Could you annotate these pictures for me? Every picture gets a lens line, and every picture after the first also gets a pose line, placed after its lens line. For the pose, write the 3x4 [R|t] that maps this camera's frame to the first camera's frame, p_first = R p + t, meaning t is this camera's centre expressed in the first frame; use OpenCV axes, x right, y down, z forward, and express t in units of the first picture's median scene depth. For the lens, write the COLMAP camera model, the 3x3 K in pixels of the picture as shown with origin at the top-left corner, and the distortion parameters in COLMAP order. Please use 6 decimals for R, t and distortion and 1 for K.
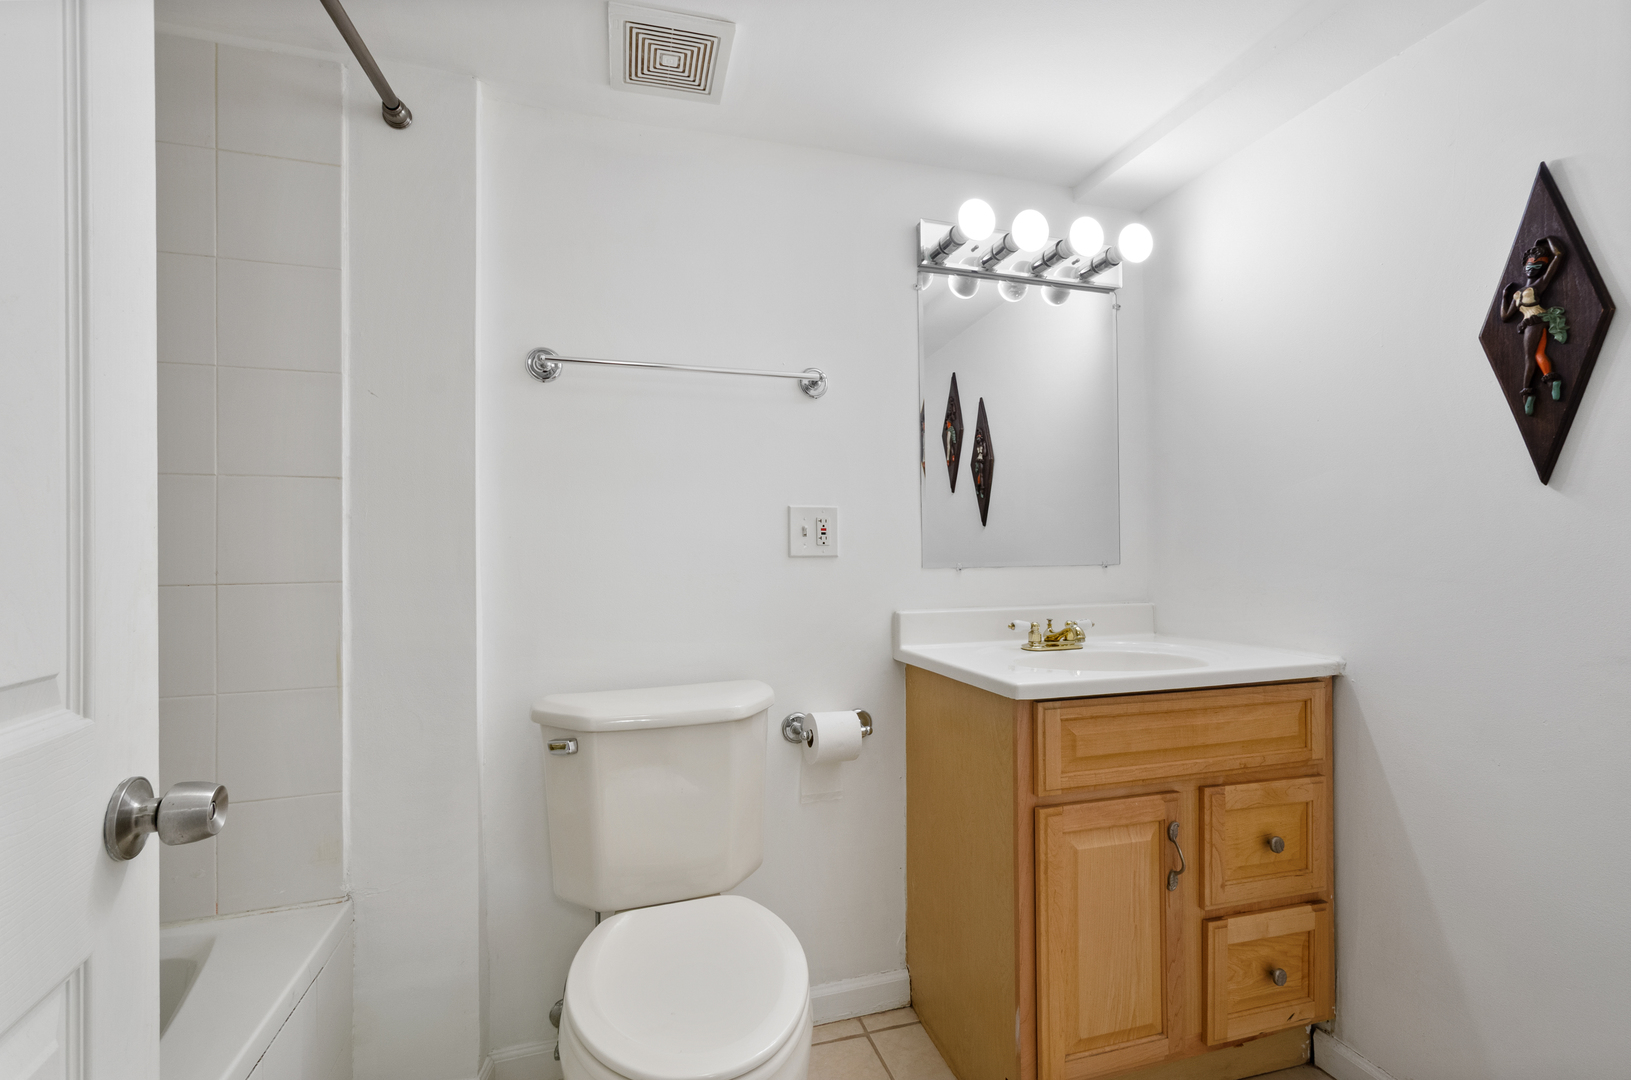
lens RADIAL K [[718.2, 0, 815.5], [0, 718.2, 540.0], [0, 0, 1]] dist [0.014620, -0.000064]
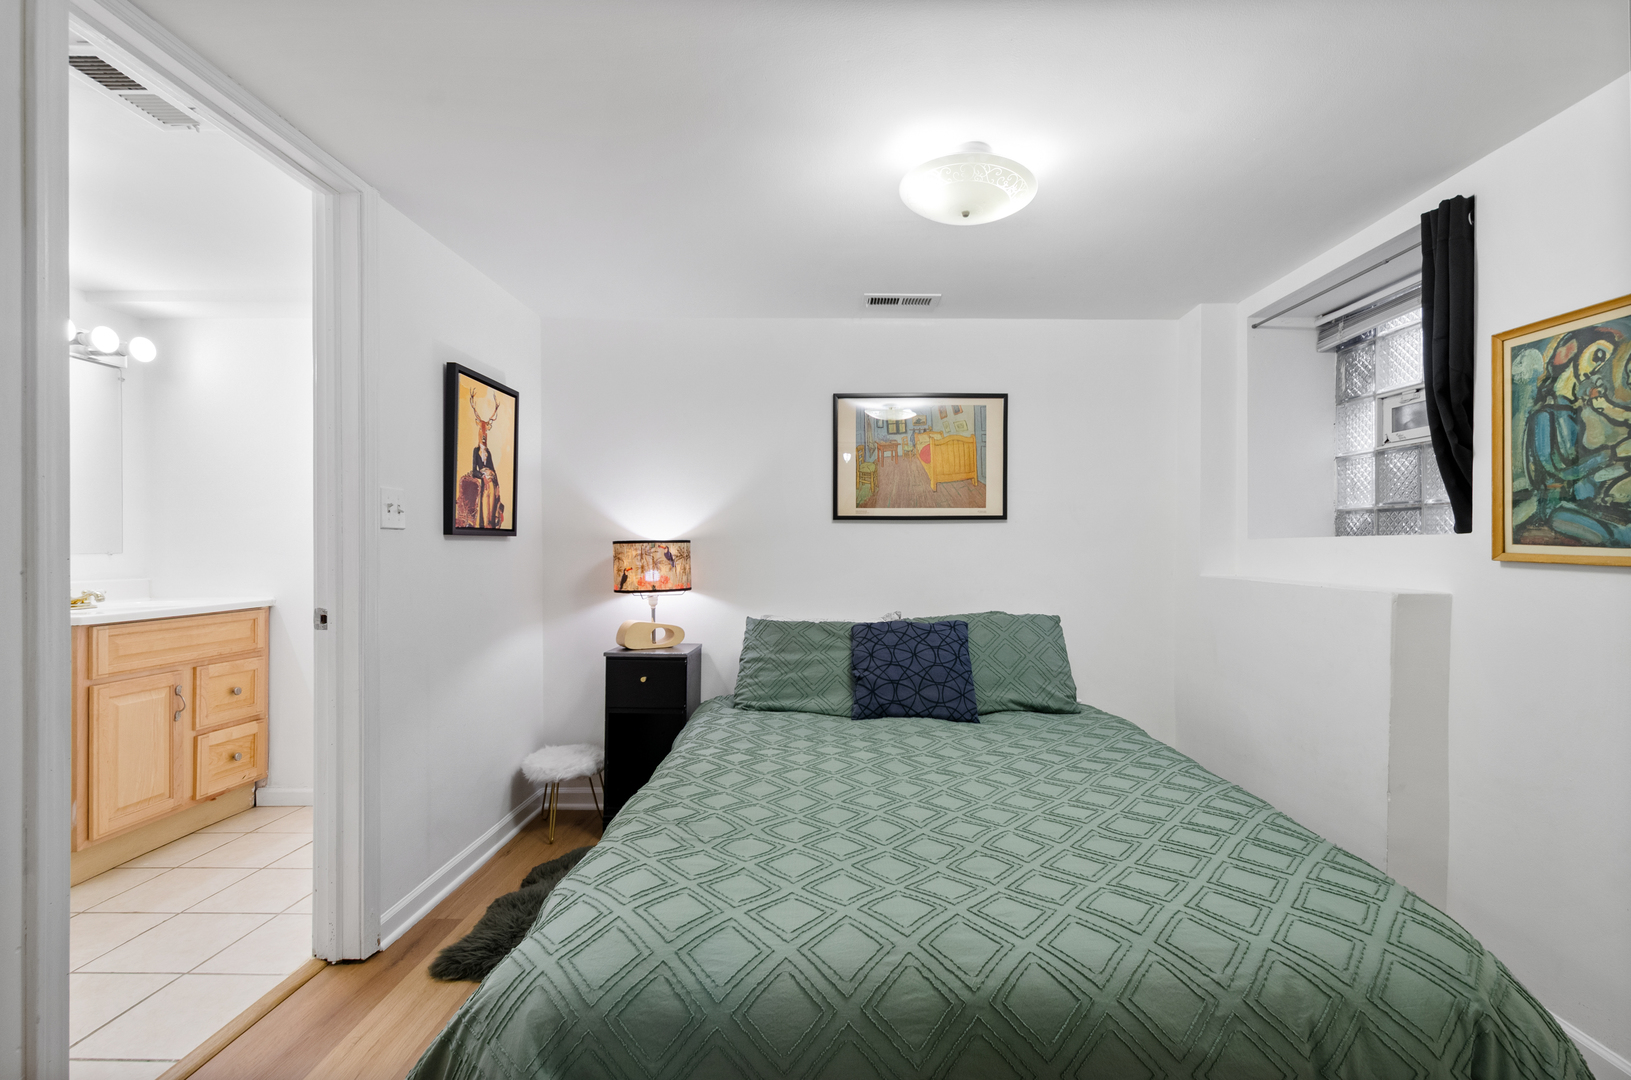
lens RADIAL K [[694.6, 0, 815.5], [0, 694.6, 540.0], [0, 0, 1]] dist [0.000962, 0.000070]
pose [[0.311442, 0.007487, 0.950236, -0.705204], [-0.002075, 0.999972, -0.007198, 0.014954], [-0.950263, 0.000270, 0.311449, -1.134056]]
